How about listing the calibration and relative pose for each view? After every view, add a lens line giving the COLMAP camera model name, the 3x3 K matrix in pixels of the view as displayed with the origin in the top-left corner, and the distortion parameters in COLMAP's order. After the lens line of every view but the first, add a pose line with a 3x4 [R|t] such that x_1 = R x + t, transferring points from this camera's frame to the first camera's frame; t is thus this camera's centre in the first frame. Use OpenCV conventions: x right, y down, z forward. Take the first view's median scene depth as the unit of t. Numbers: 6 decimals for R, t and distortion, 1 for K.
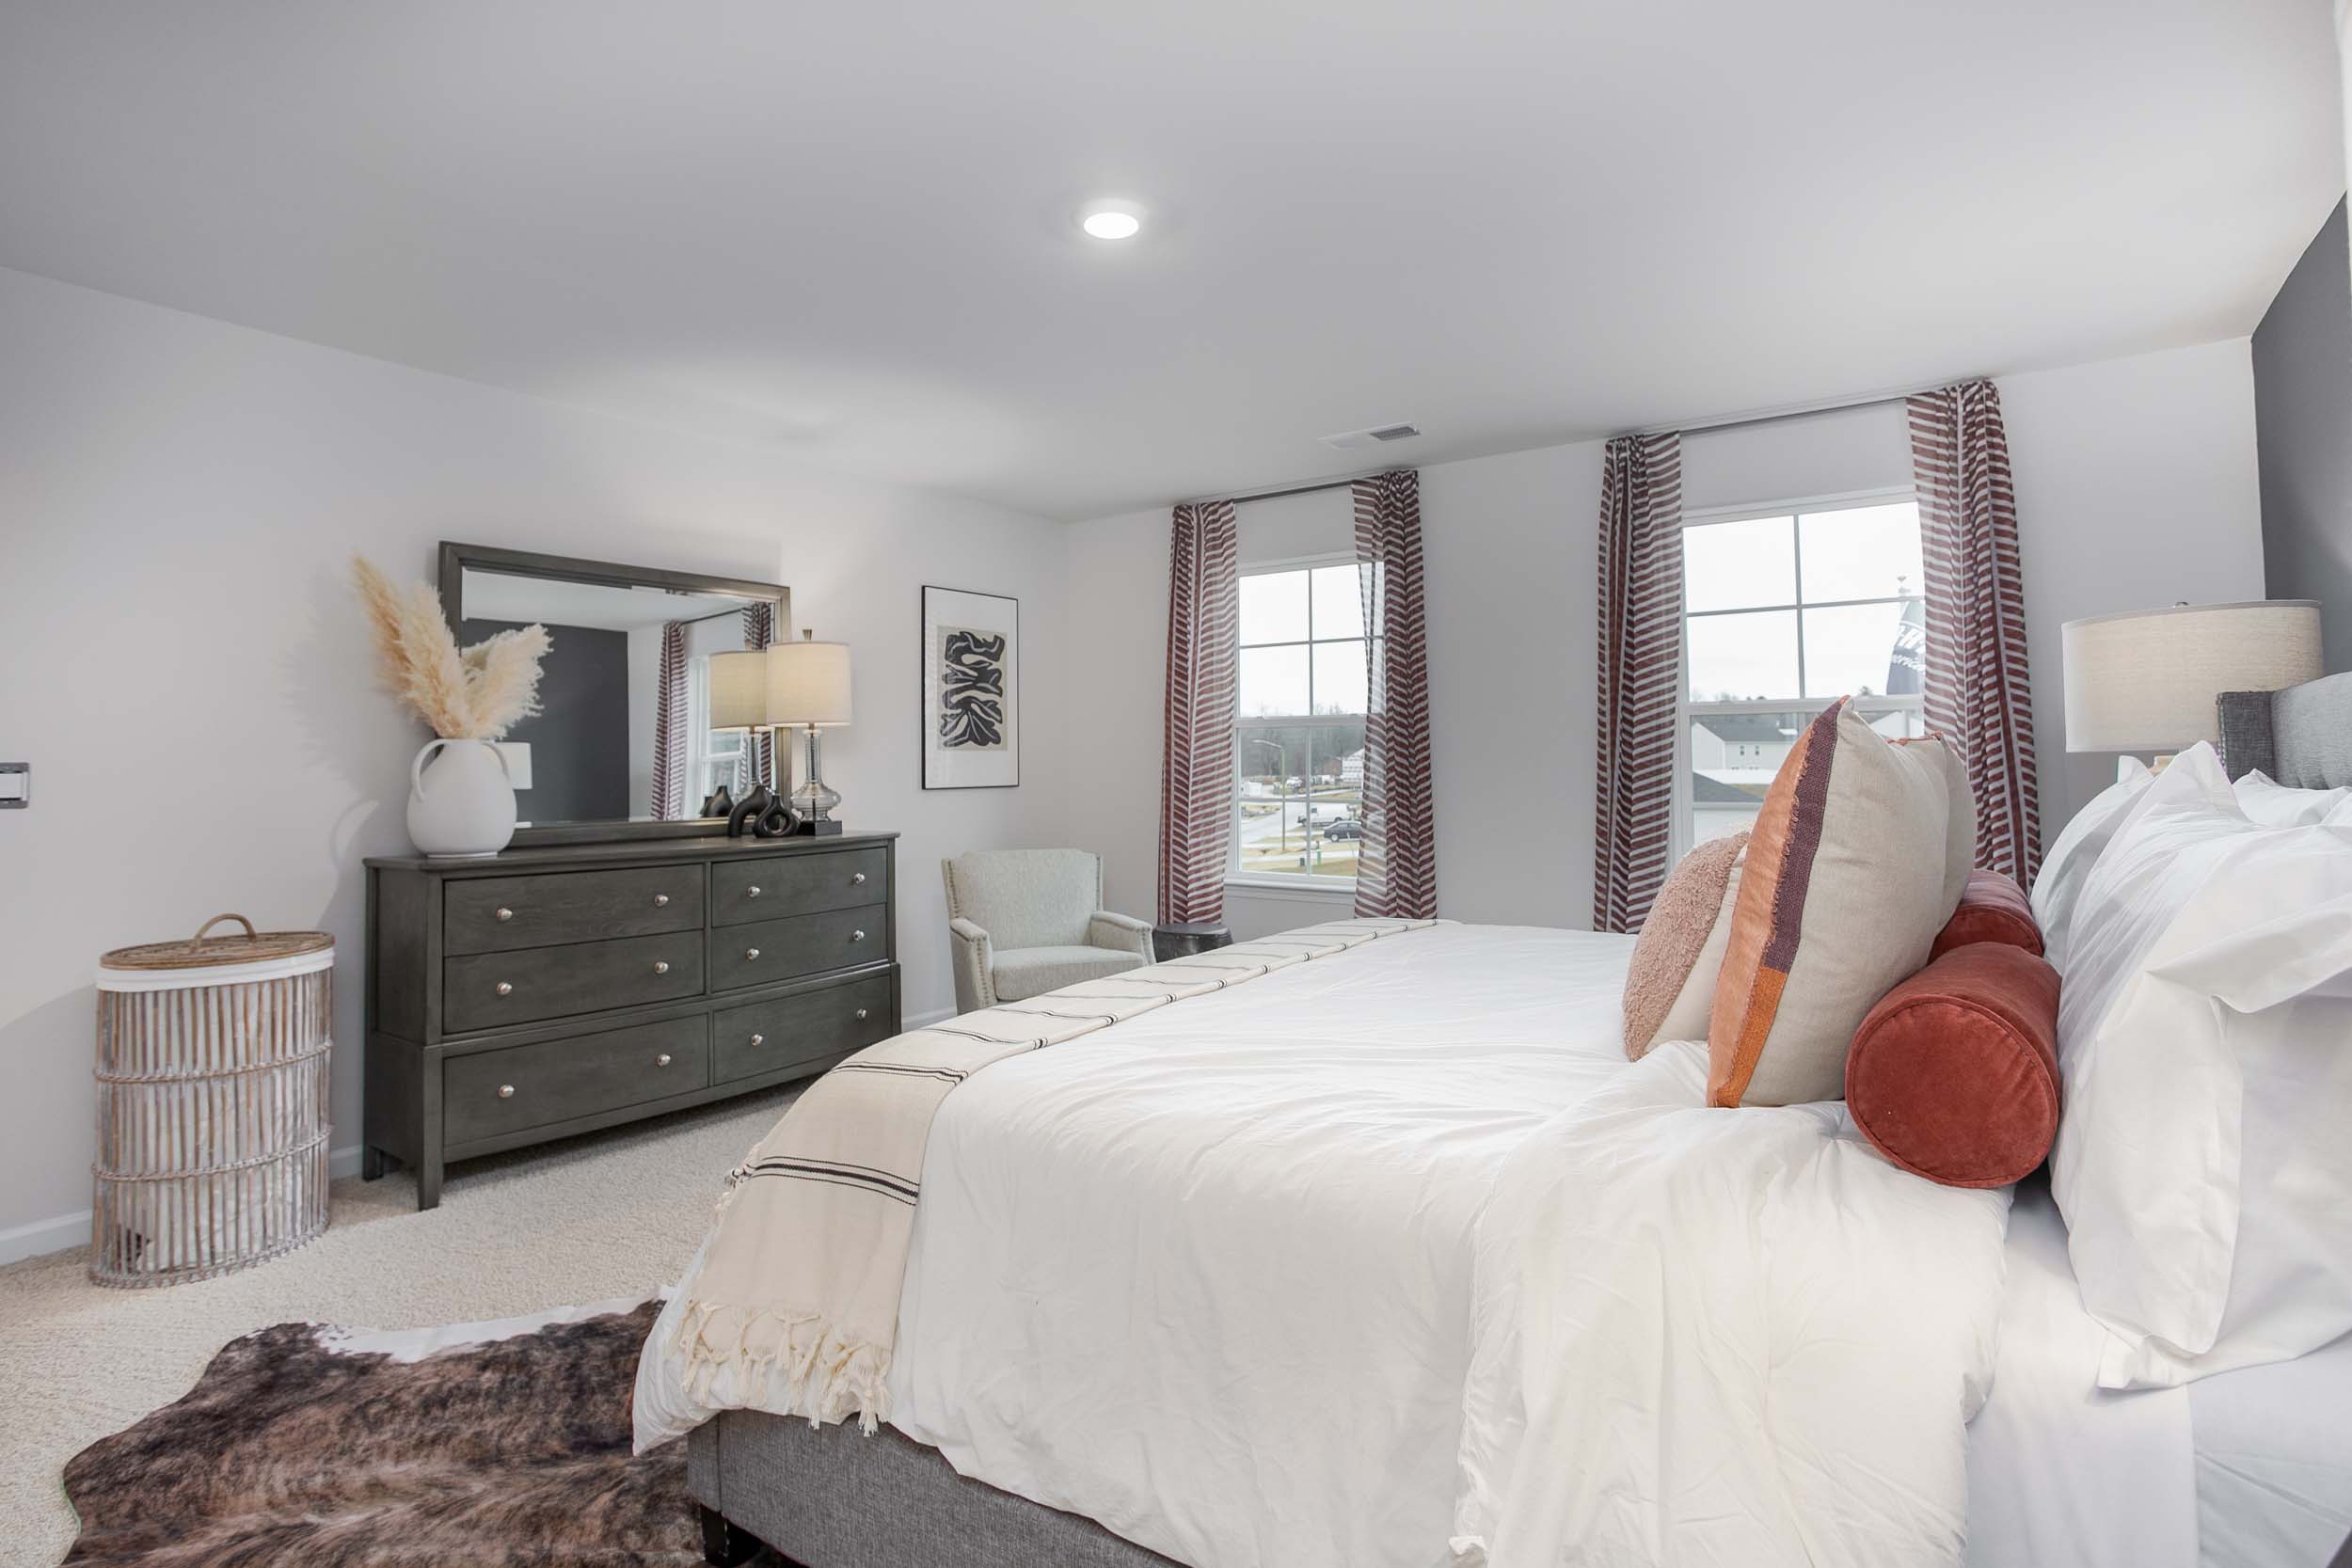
lens RADIAL K [[1144.2, 0, 1176.0], [0, 1144.2, 784.0], [0, 0, 1]] dist [-0.028255, 0.000744]
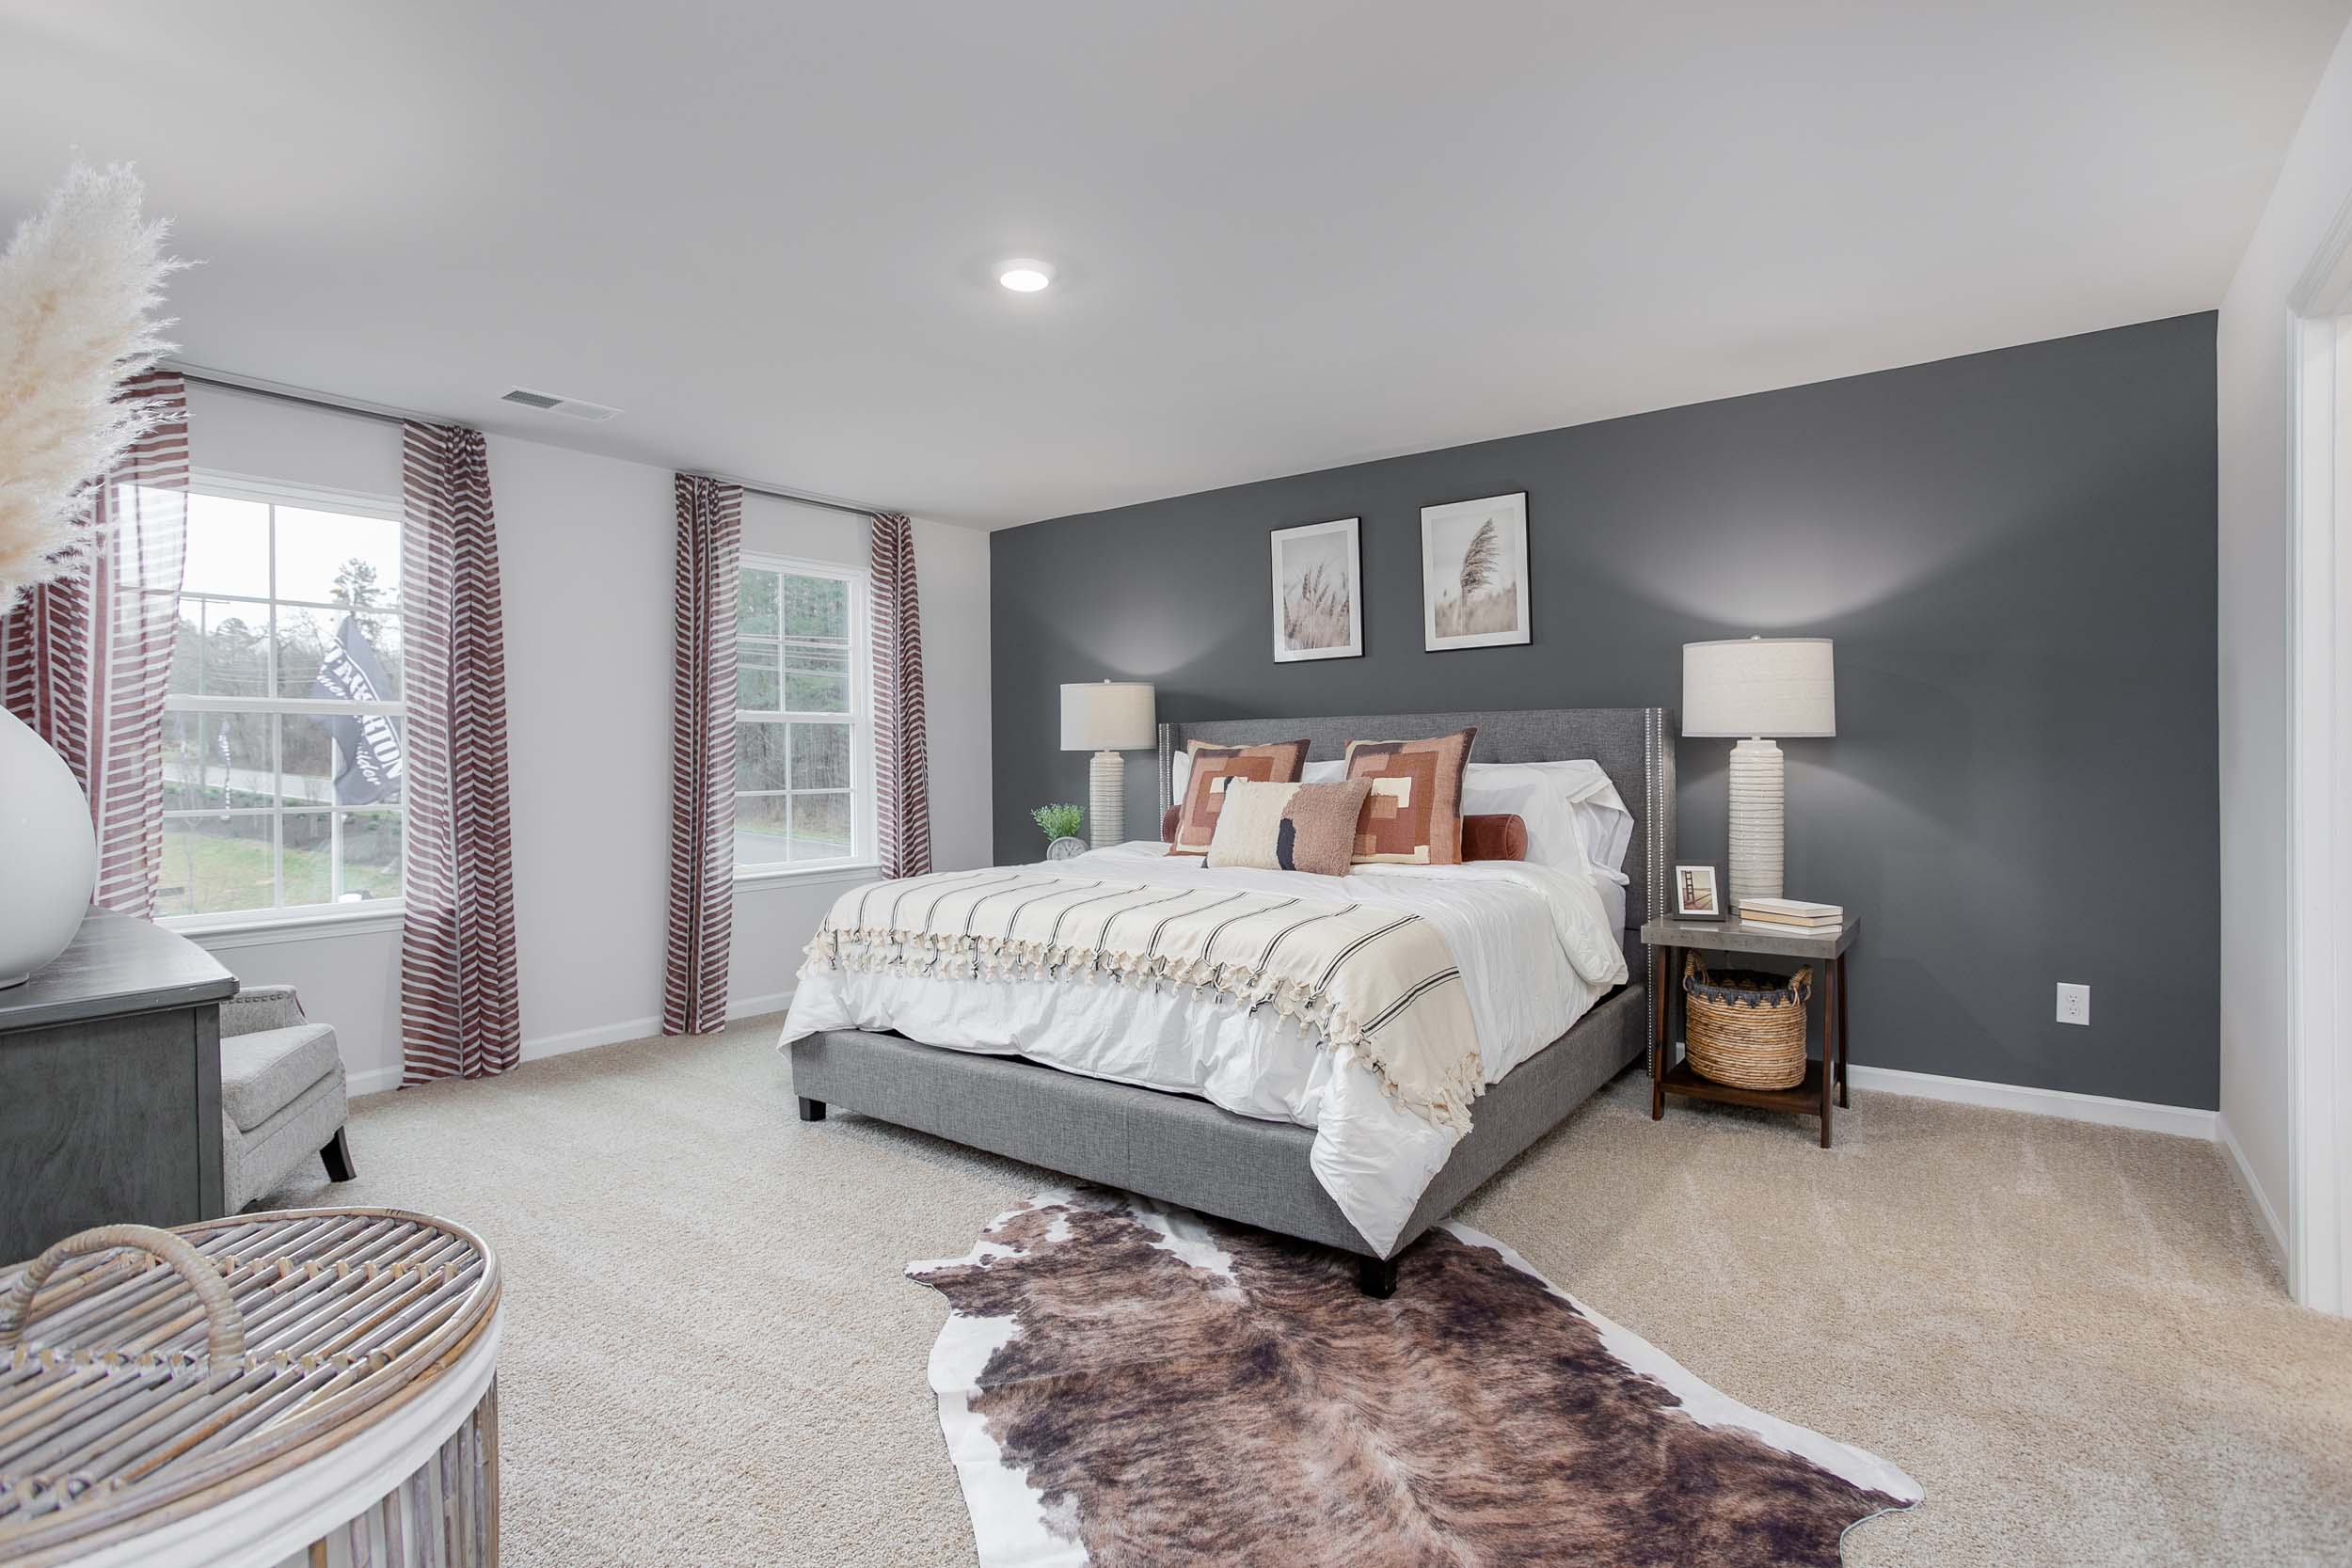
lens RADIAL K [[1173.1, 0, 1172.0], [0, 1173.1, 768.5], [0, 0, 1]] dist [-0.057990, 0.041531]
pose [[0.034854, 0.001425, 0.999391, -1.323613], [0.026797, 0.999638, -0.002360, 0.011329], [-0.999033, 0.026863, 0.034803, 0.840988]]
